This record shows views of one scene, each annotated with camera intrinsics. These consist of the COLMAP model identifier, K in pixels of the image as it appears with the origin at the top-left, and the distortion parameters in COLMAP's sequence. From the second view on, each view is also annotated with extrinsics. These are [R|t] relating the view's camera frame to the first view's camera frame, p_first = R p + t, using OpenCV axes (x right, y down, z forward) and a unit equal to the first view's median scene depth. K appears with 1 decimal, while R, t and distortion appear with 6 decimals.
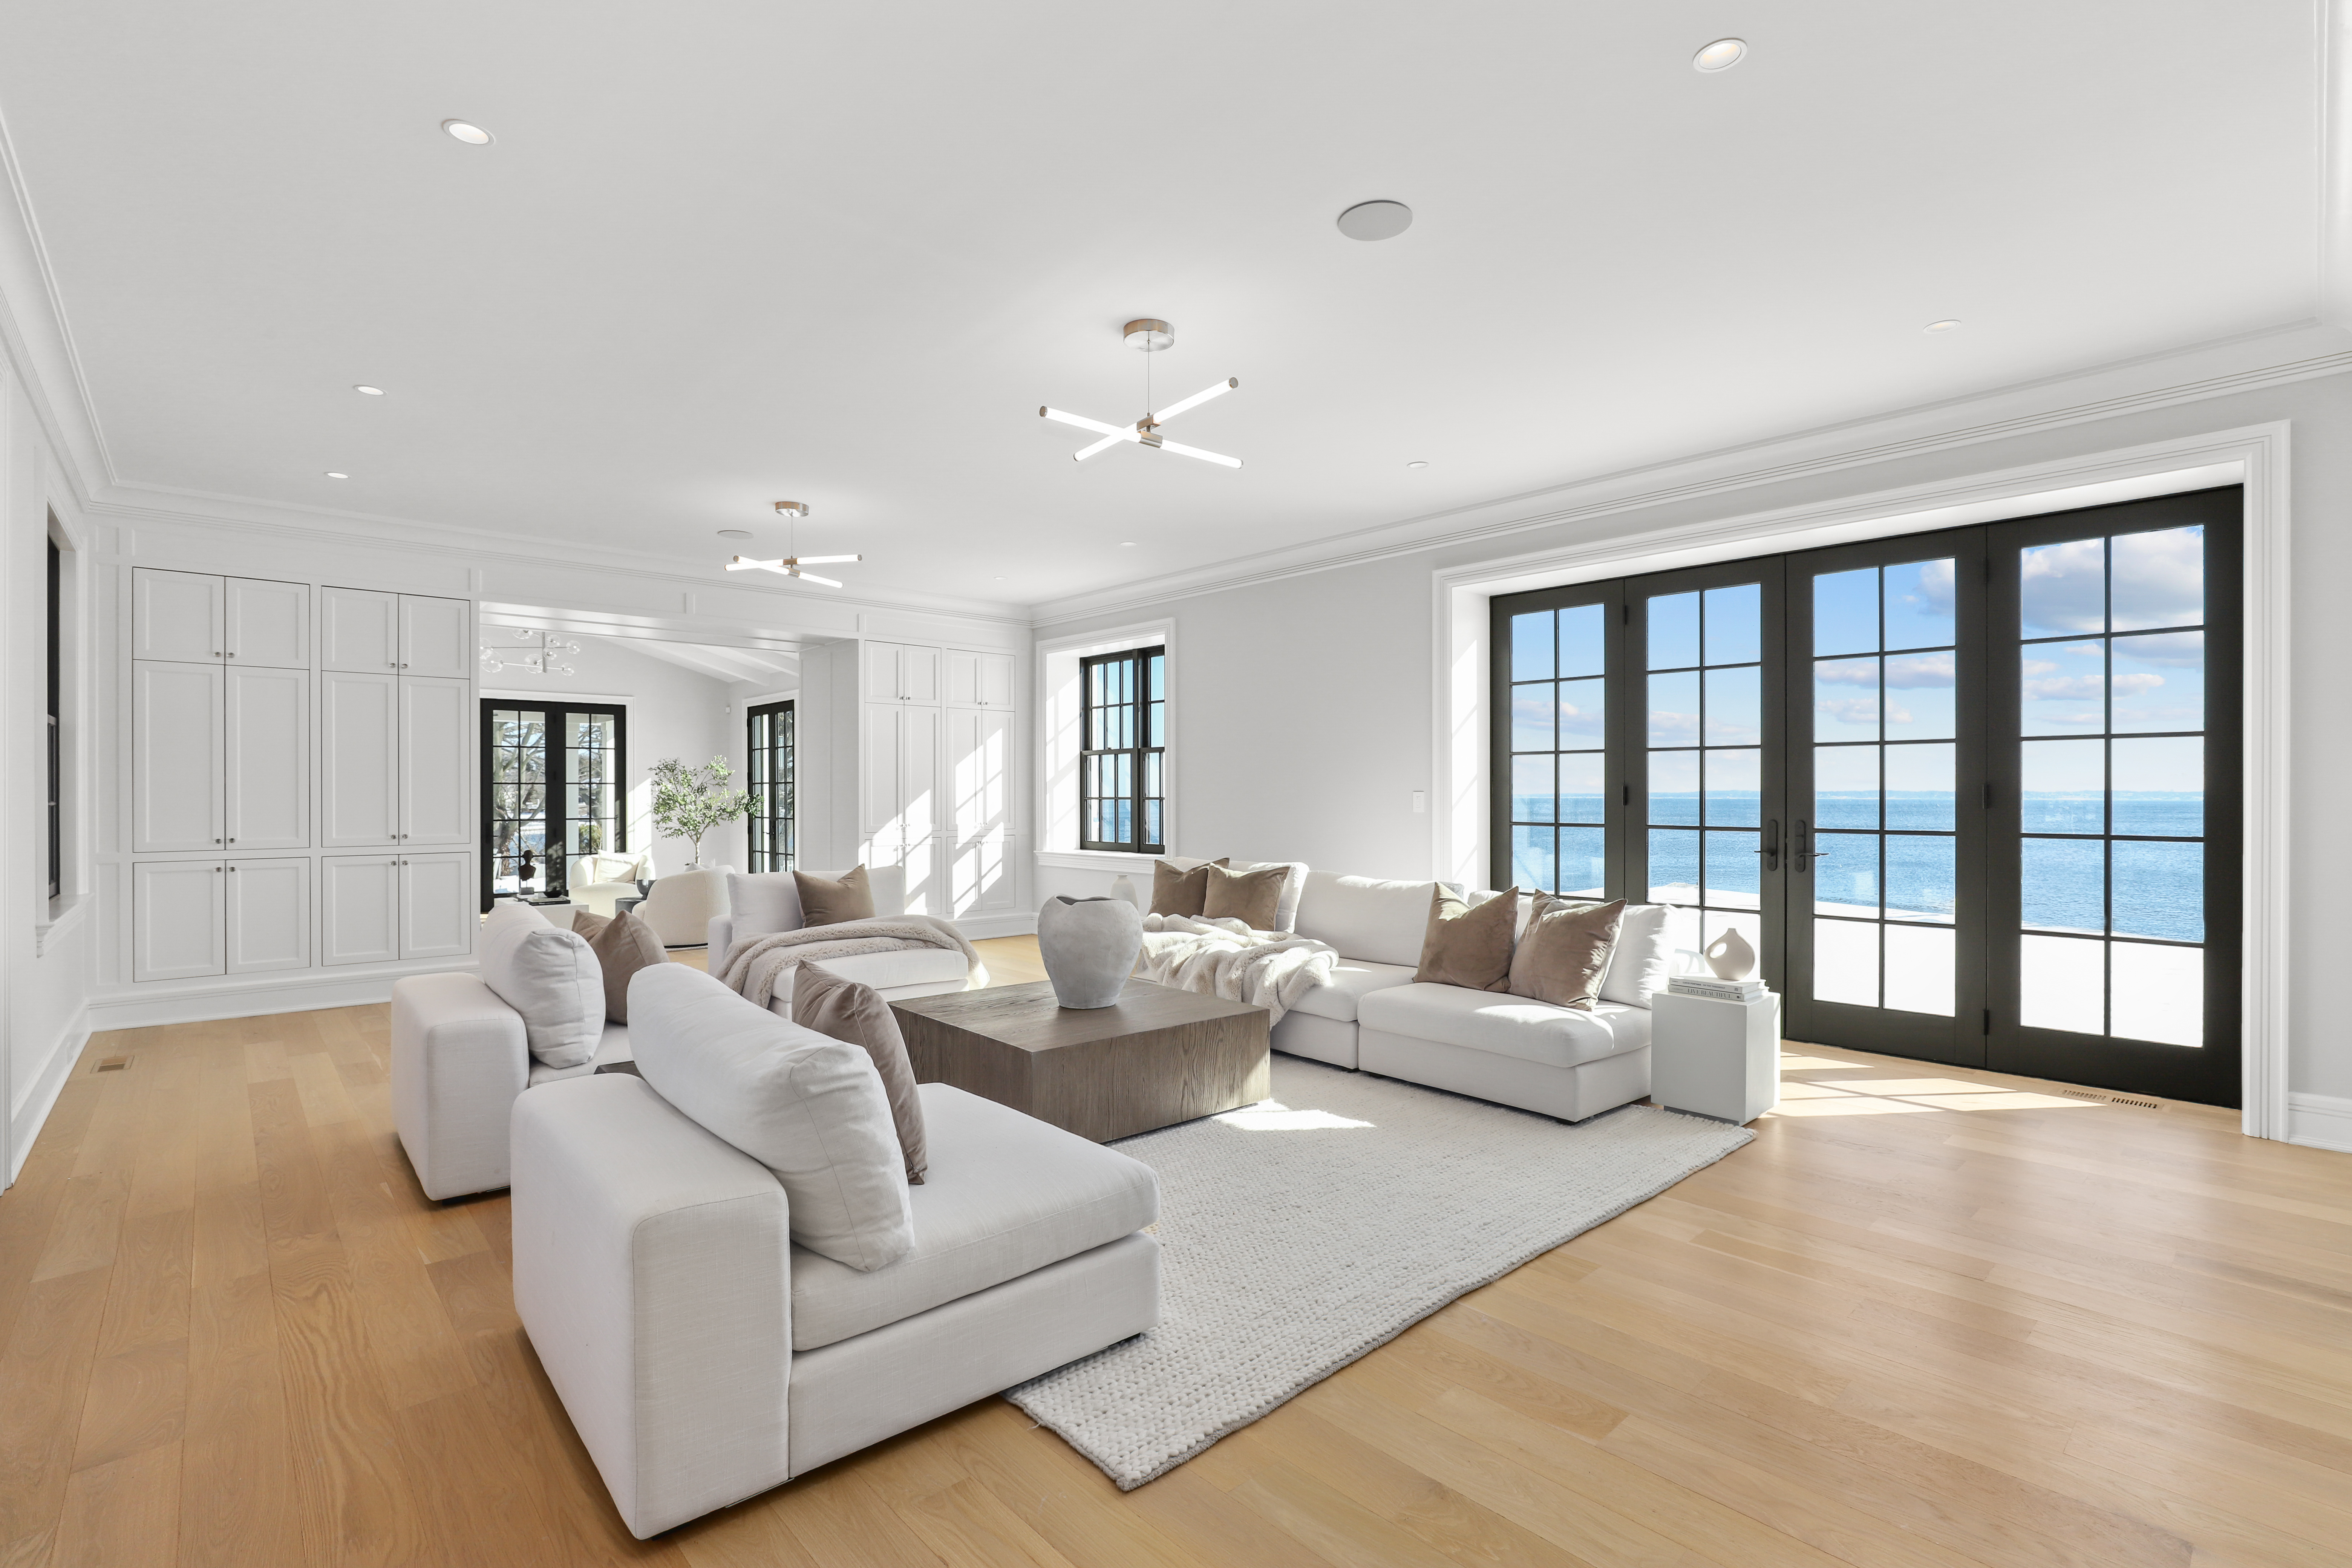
lens RADIAL K [[1077.5, 0, 1169.5], [0, 1077.5, 791.3], [0, 0, 1]] dist [-0.009008, 0.000167]
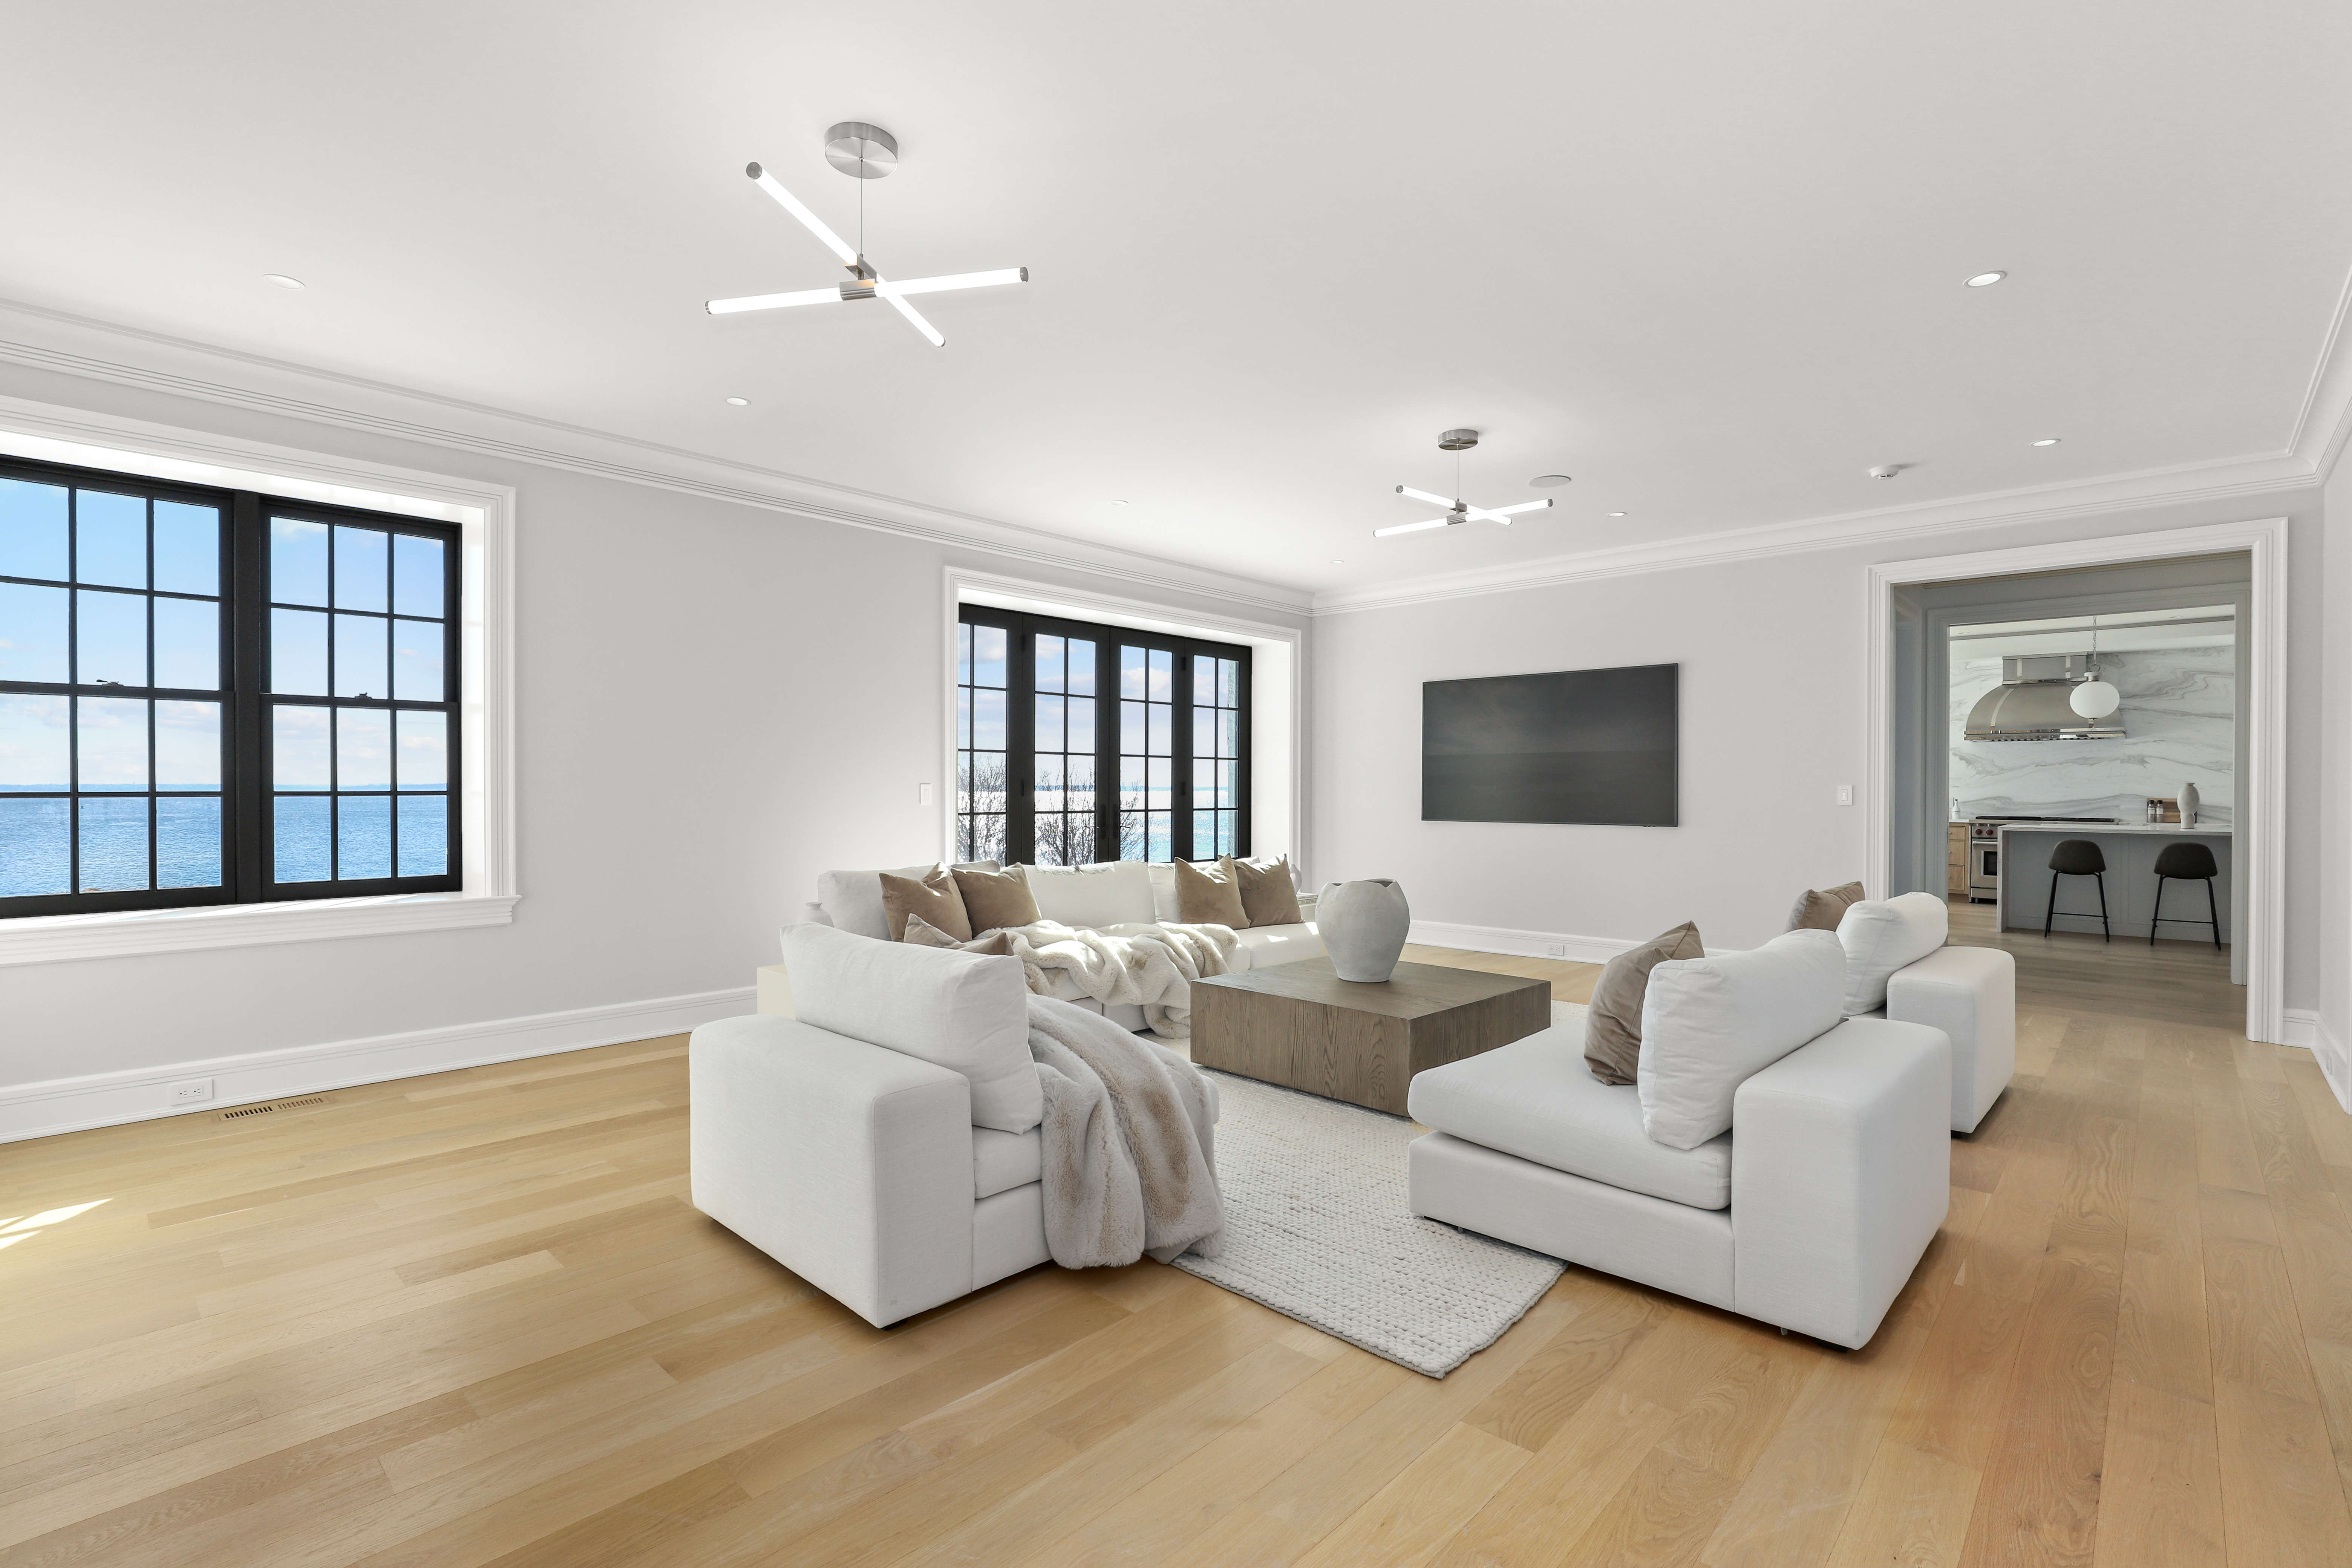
lens RADIAL K [[1077.5, 0, 1169.5], [0, 1077.5, 791.3], [0, 0, 1]] dist [-0.009008, 0.000167]
pose [[-0.087650, -0.006402, 0.996131, -0.653548], [-0.007007, 0.999959, 0.005810, -0.000191], [-0.996127, -0.006471, -0.087691, 0.735739]]
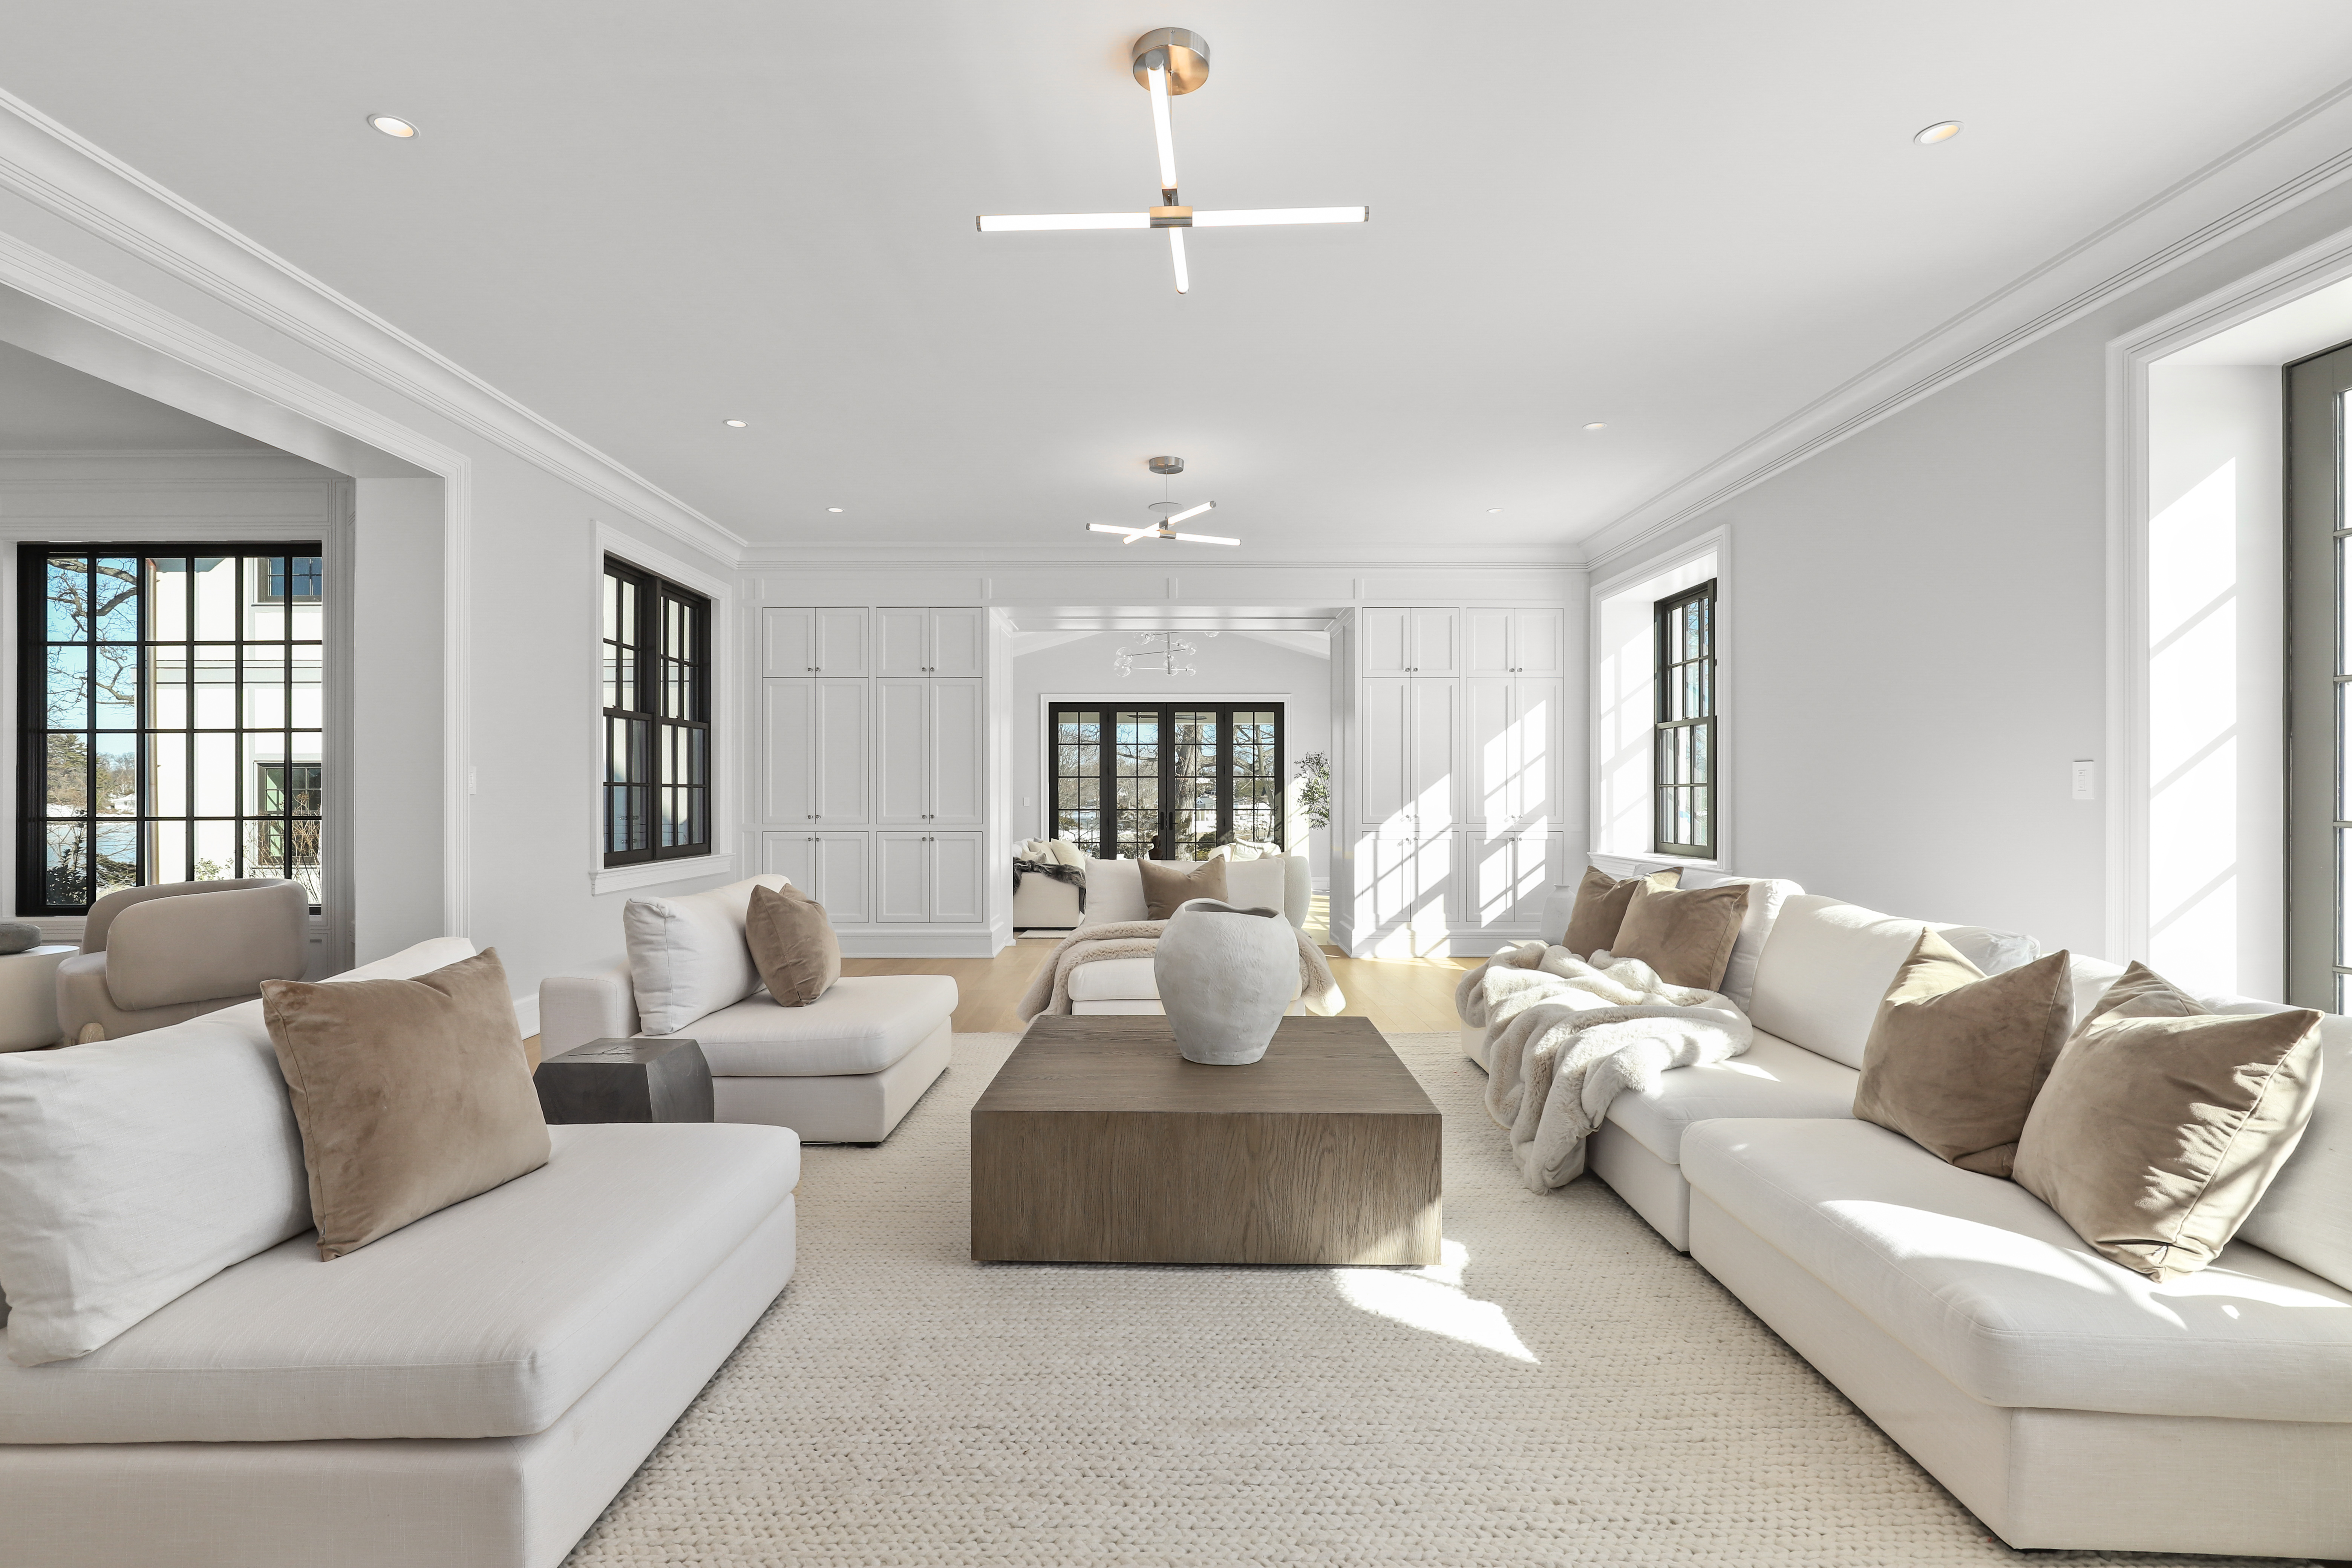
lens RADIAL K [[1077.5, 0, 1169.5], [0, 1077.5, 791.3], [0, 0, 1]] dist [-0.009008, 0.000167]
pose [[0.747751, -0.001036, -0.663979, 0.208321], [0.001353, 0.999999, -0.000036, 0.012758], [0.663978, -0.000872, 0.747752, 0.252290]]
